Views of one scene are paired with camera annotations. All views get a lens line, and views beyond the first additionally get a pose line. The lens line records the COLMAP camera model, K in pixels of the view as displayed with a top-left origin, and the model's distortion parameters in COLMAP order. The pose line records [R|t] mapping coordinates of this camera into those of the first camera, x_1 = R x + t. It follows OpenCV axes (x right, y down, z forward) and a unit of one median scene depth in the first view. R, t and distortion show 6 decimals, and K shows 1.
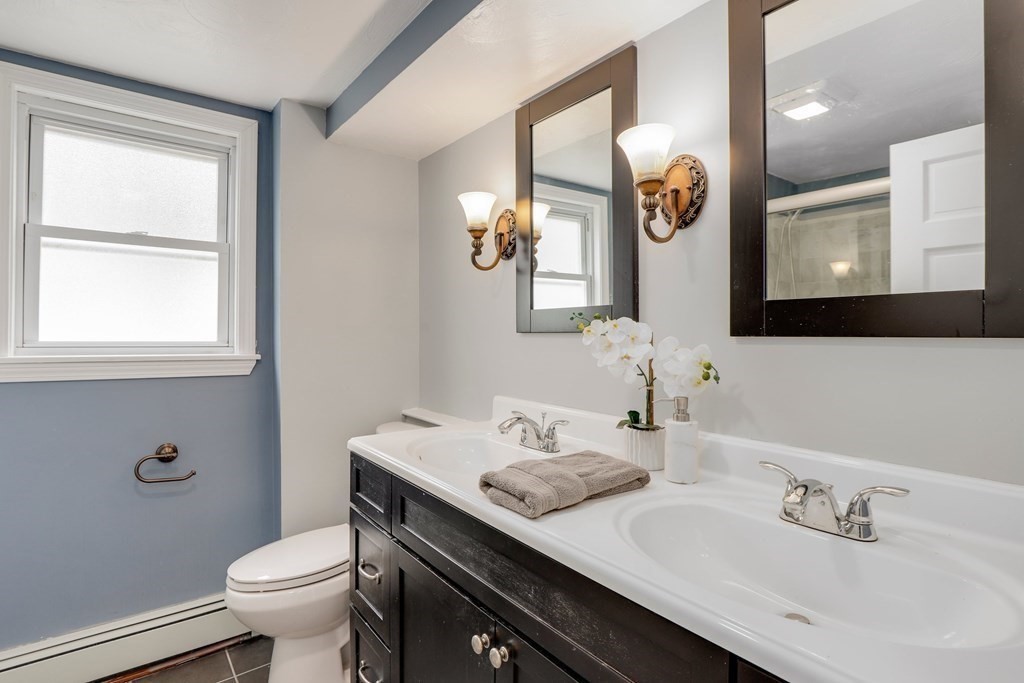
lens RADIAL K [[509.0, 0, 517.2], [0, 509.0, 337.9], [0, 0, 1]] dist [-0.030957, 0.001988]
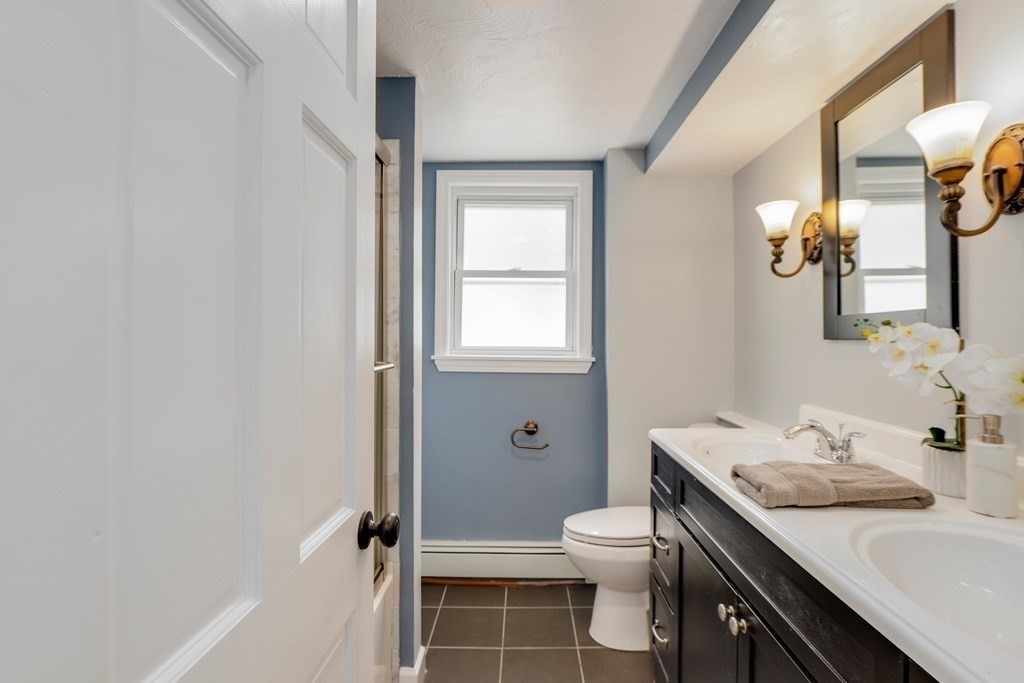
lens RADIAL K [[509.0, 0, 517.2], [0, 509.0, 337.9], [0, 0, 1]] dist [-0.030957, 0.001988]
pose [[0.772864, -0.003831, -0.634560, 0.185007], [-0.004338, 0.999927, -0.011321, -0.000432], [0.634557, 0.011503, 0.772790, -0.120684]]
